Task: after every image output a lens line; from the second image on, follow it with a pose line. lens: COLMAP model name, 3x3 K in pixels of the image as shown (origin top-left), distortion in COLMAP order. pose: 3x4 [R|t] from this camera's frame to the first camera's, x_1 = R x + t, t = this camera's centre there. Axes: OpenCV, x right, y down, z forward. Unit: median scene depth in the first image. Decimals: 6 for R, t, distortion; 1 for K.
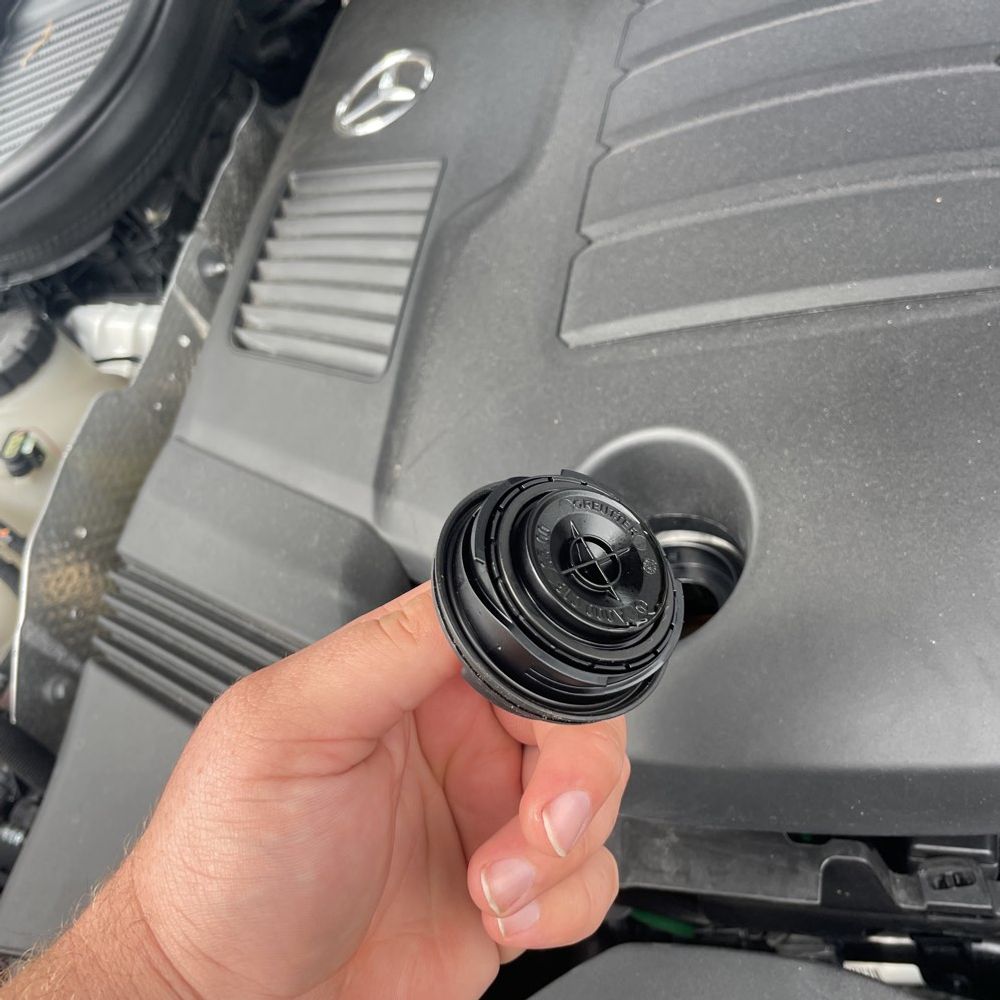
lens RADIAL K [[986.2, 0, 500.5], [0, 986.2, 490.7], [0, 0, 1]] dist [0.087973, -0.124949]
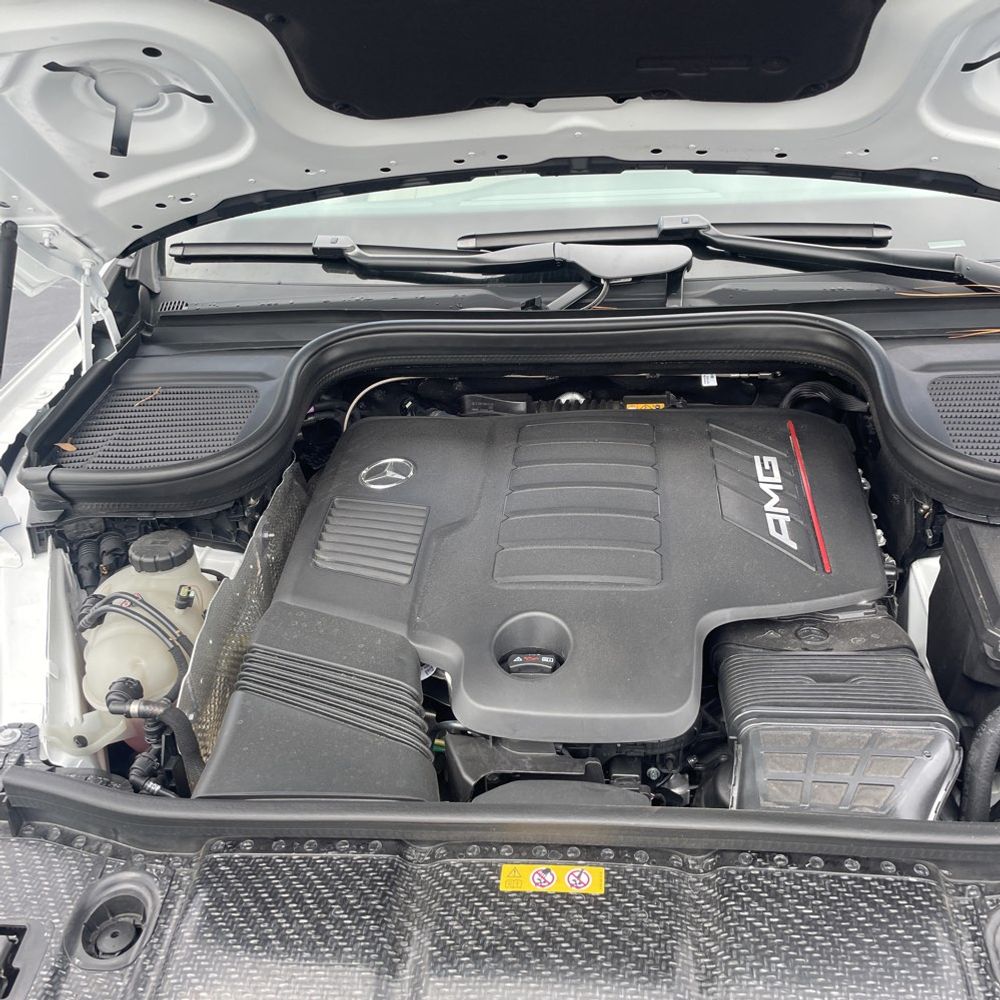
lens RADIAL K [[1013.4, 0, 492.7], [0, 1013.4, 518.0], [0, 0, 1]] dist [0.088715, -0.126316]
pose [[0.937081, 0.225560, 0.266462, -0.617812], [-0.109747, 0.914889, -0.388502, 0.654417], [-0.331414, 0.334814, 0.882080, -1.226060]]
